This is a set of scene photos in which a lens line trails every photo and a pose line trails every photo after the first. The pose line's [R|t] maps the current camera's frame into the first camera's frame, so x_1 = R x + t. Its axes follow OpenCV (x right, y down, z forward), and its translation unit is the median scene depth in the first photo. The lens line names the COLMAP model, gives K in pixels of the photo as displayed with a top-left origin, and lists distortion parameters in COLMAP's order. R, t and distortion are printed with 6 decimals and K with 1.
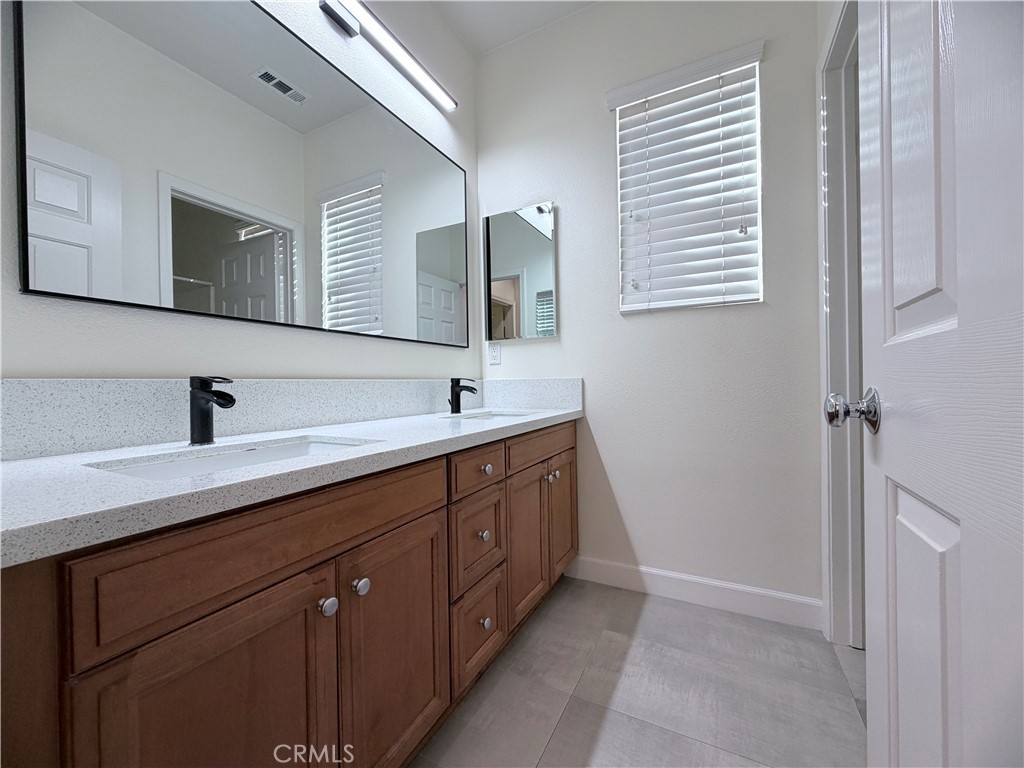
lens RADIAL K [[442.0, 0, 467.3], [0, 442.0, 374.0], [0, 0, 1]] dist [-0.001043, -0.000094]
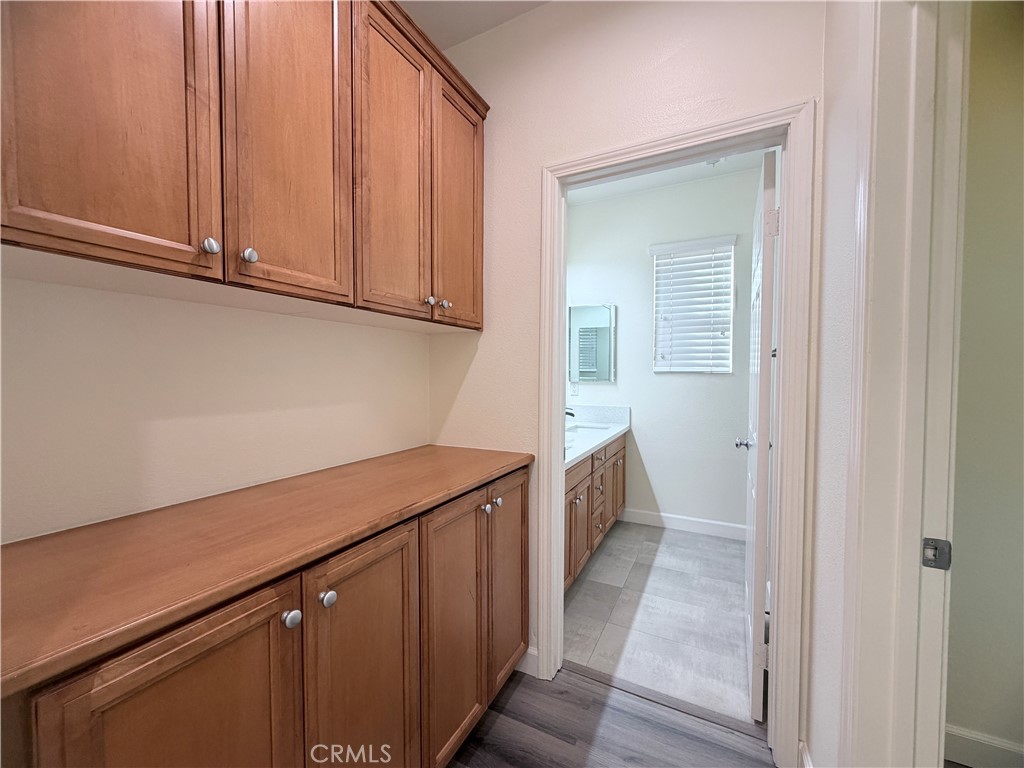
lens RADIAL K [[395.6, 0, 492.9], [0, 395.6, 384.8], [0, 0, 1]] dist [-0.000194, 0.000074]
pose [[0.999855, 0.014109, 0.009586, -0.363745], [-0.014402, 0.999409, 0.031216, -0.147207], [-0.009140, -0.031349, 0.999467, -0.677049]]
